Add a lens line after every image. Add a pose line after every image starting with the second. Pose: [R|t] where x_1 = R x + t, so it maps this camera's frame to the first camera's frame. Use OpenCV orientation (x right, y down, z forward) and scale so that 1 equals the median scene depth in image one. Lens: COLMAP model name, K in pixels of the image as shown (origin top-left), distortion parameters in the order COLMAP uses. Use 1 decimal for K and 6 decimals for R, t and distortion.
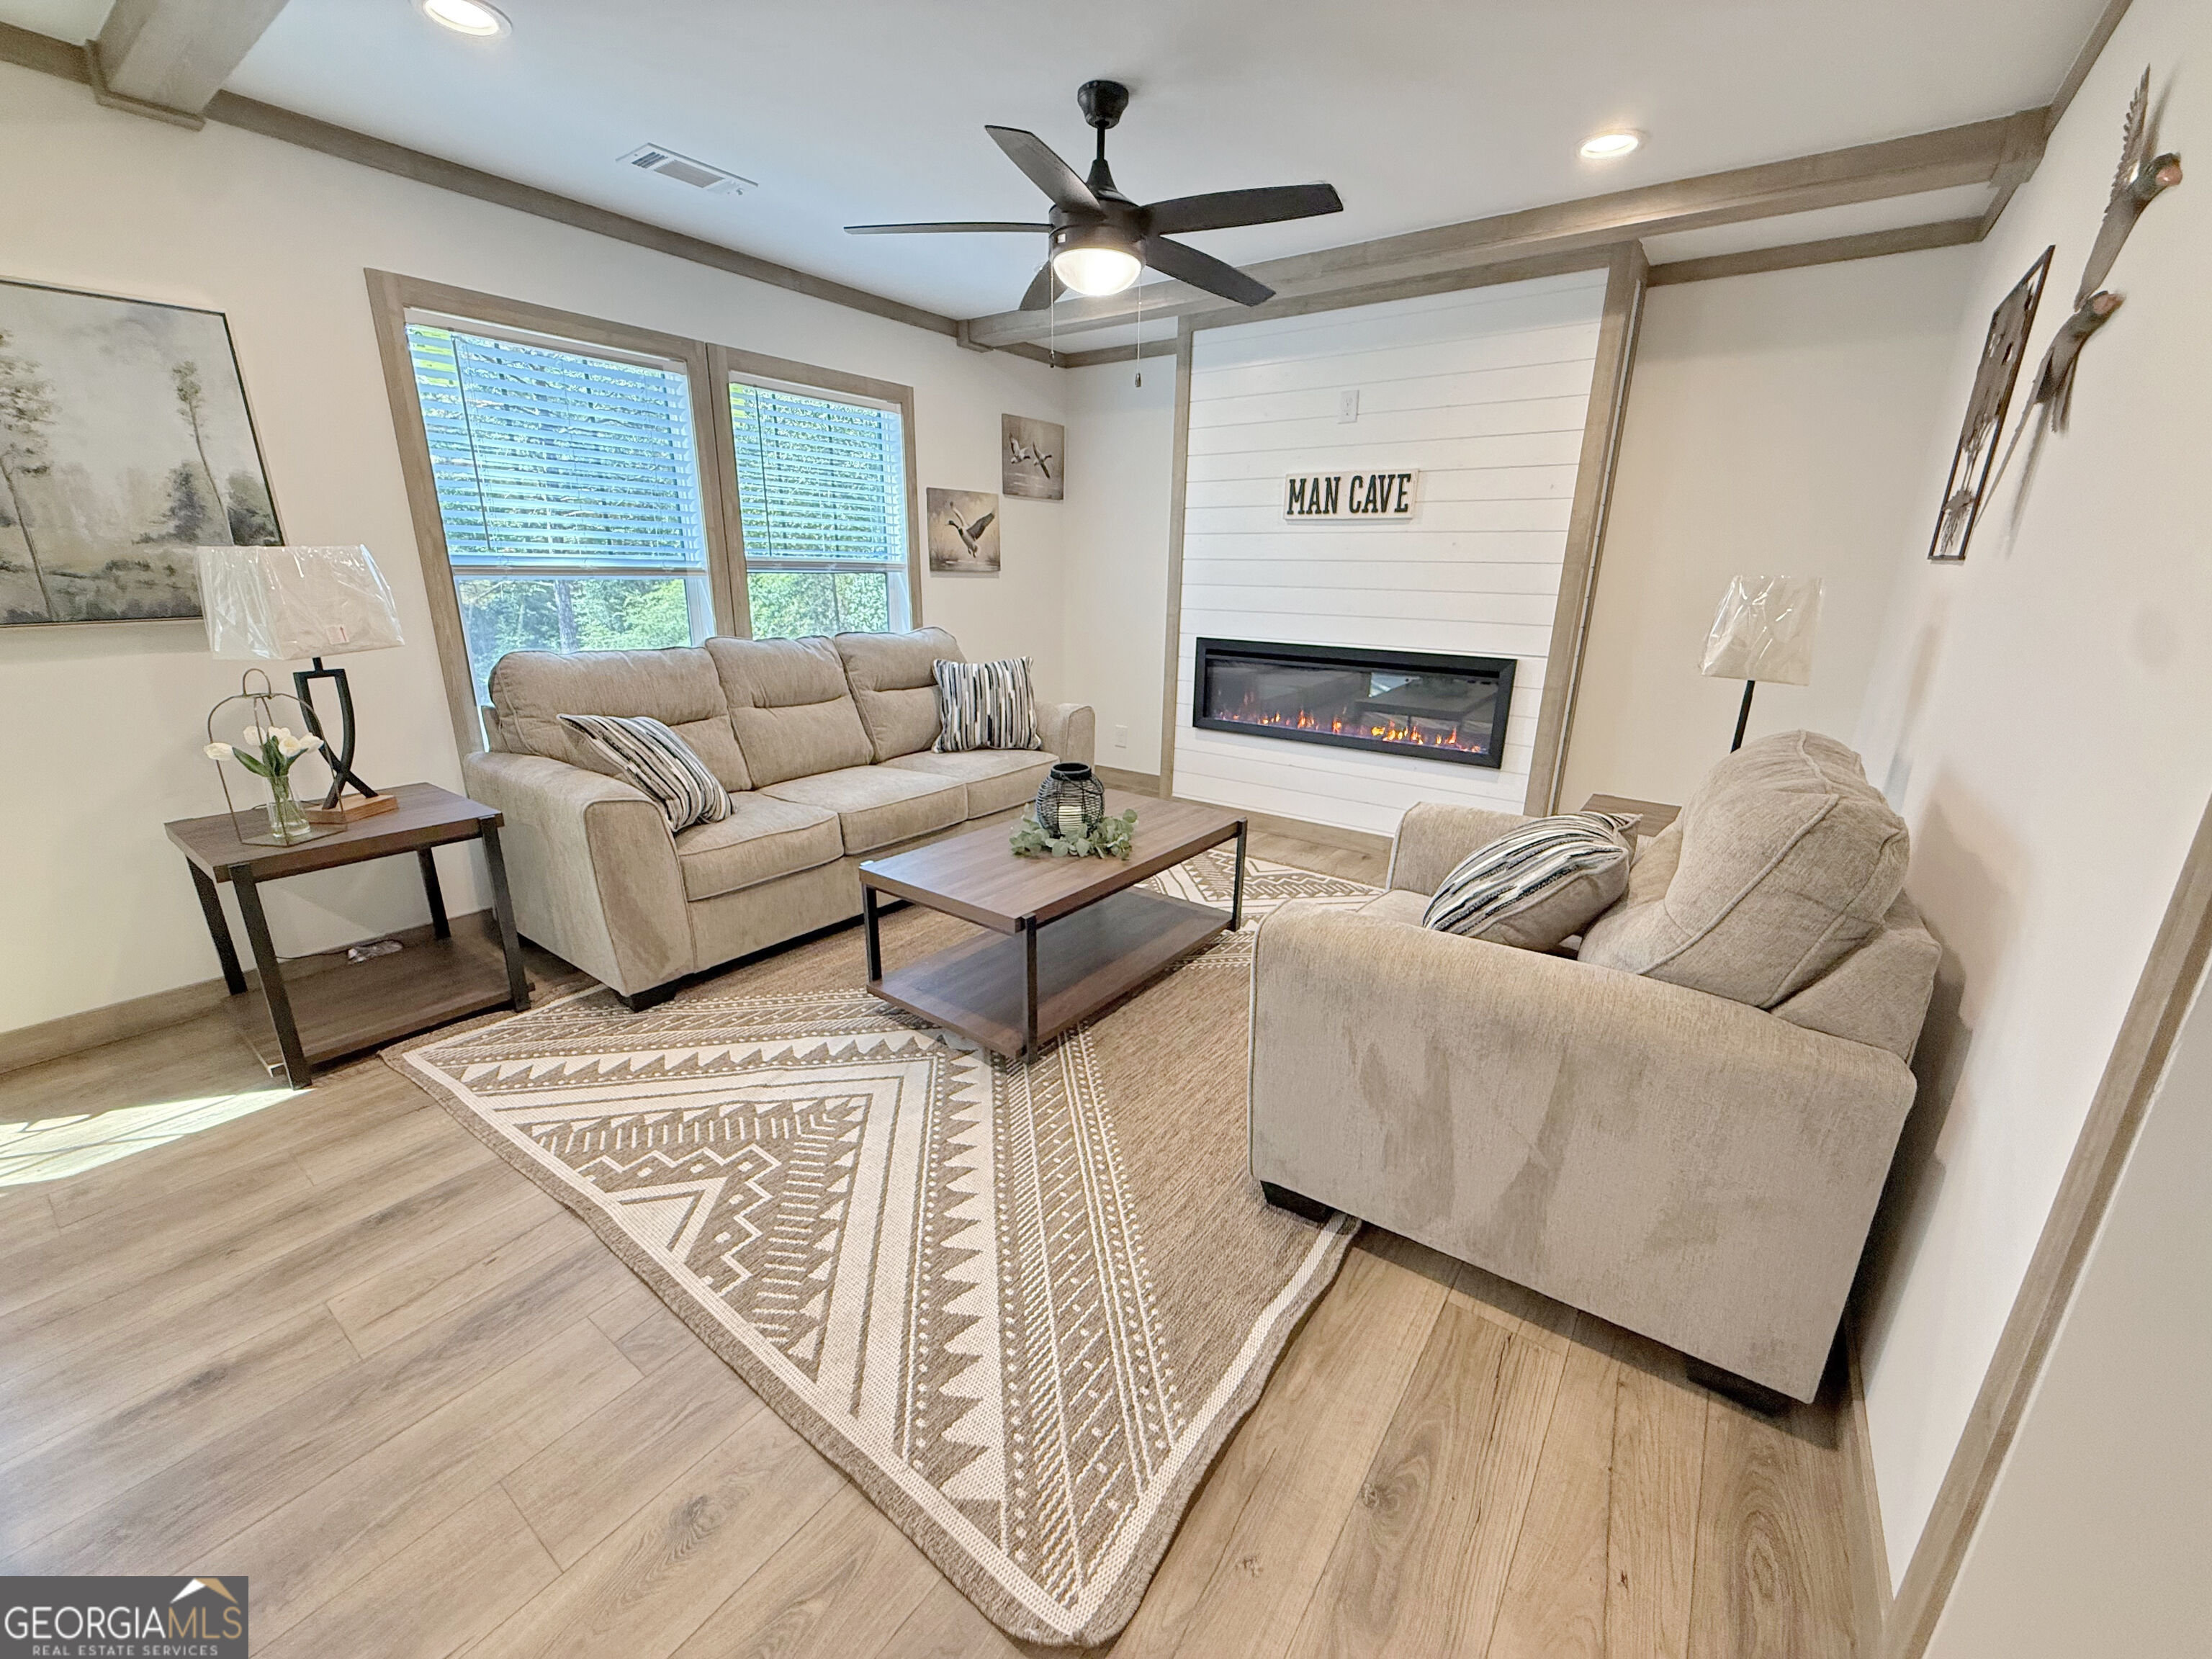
lens RADIAL K [[885.4, 0, 1102.5], [0, 885.4, 833.1], [0, 0, 1]] dist [-0.000420, -0.000151]
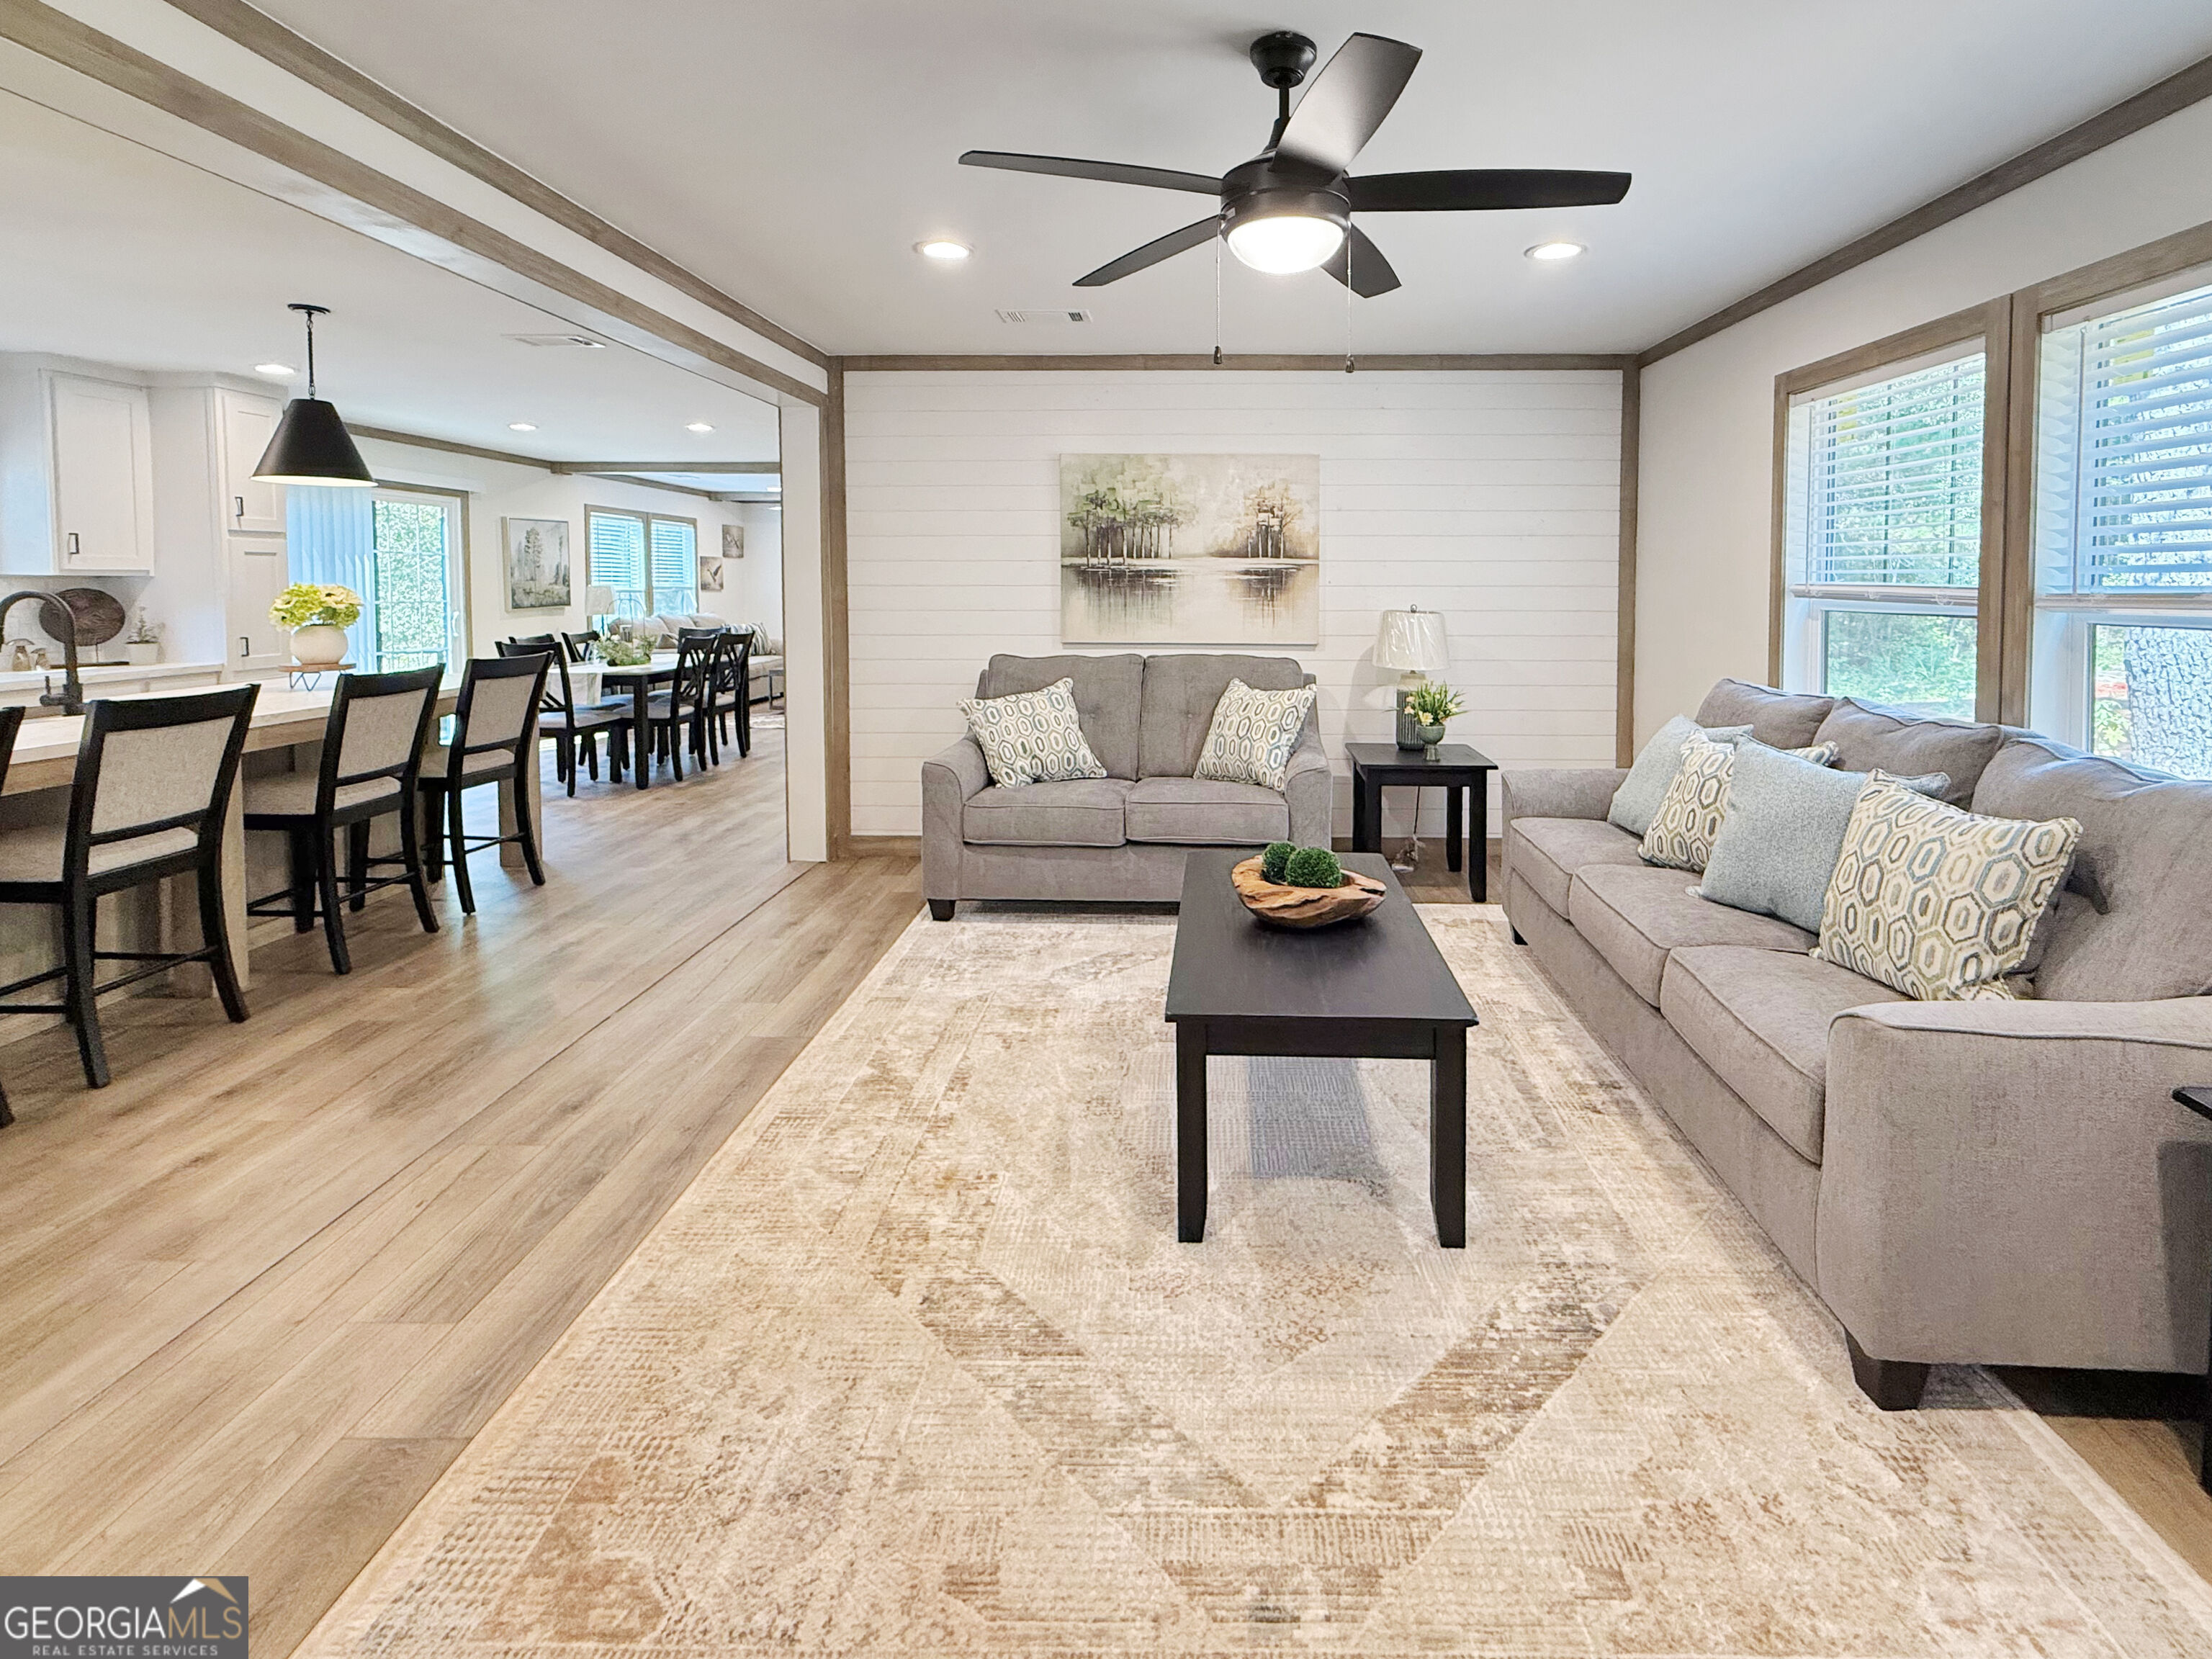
lens RADIAL K [[998.8, 0, 1211.5], [0, 998.8, 631.1], [0, 0, 1]] dist [0.000279, -0.000024]
pose [[0.801667, -0.043215, 0.596207, -1.305356], [0.185175, 0.966275, -0.178950, 0.990974], [-0.568367, 0.253861, 0.782633, -3.370246]]
